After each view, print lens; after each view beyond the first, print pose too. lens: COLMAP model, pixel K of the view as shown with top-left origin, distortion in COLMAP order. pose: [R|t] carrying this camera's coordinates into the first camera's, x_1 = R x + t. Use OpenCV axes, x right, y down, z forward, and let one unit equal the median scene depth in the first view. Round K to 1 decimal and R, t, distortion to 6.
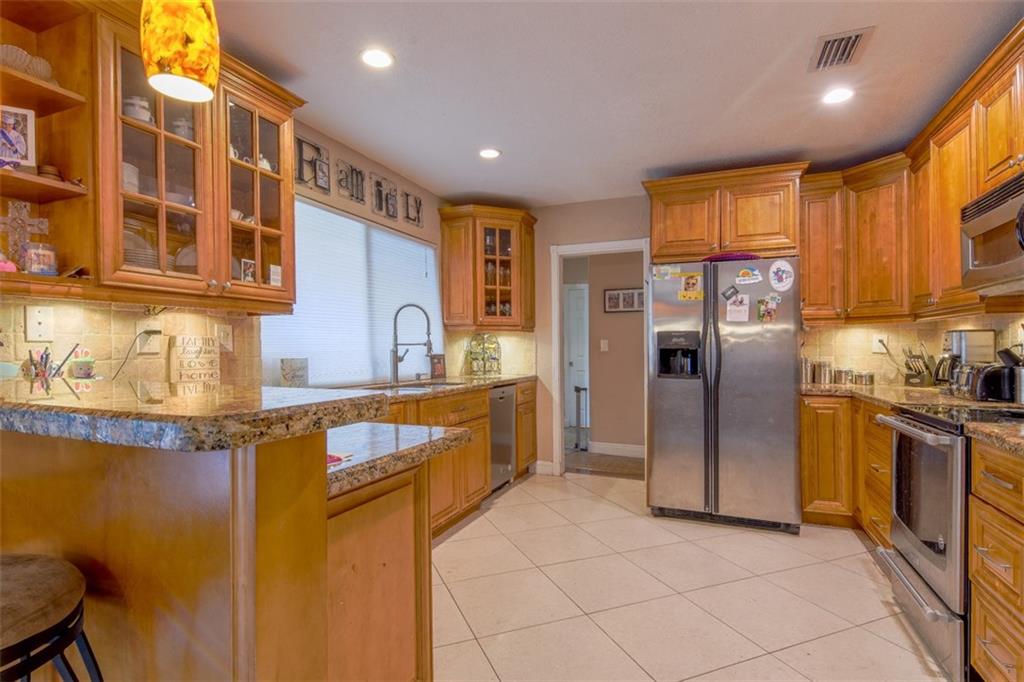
lens RADIAL K [[498.1, 0, 511.2], [0, 498.1, 346.0], [0, 0, 1]] dist [0.001743, -0.004410]
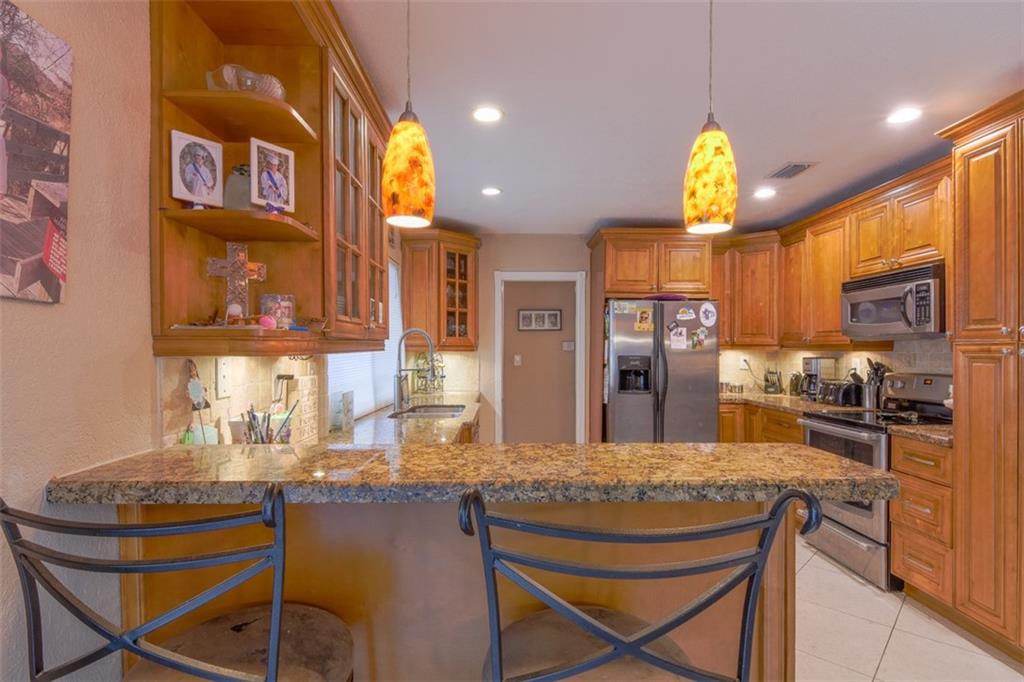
lens RADIAL K [[498.1, 0, 508.4], [0, 498.1, 346.5], [0, 0, 1]] dist [0.001743, -0.004410]
pose [[0.916827, 0.001632, 0.399282, -0.448612], [-0.002238, 0.999997, 0.001052, -0.053915], [-0.399279, -0.001858, 0.916828, -0.001678]]
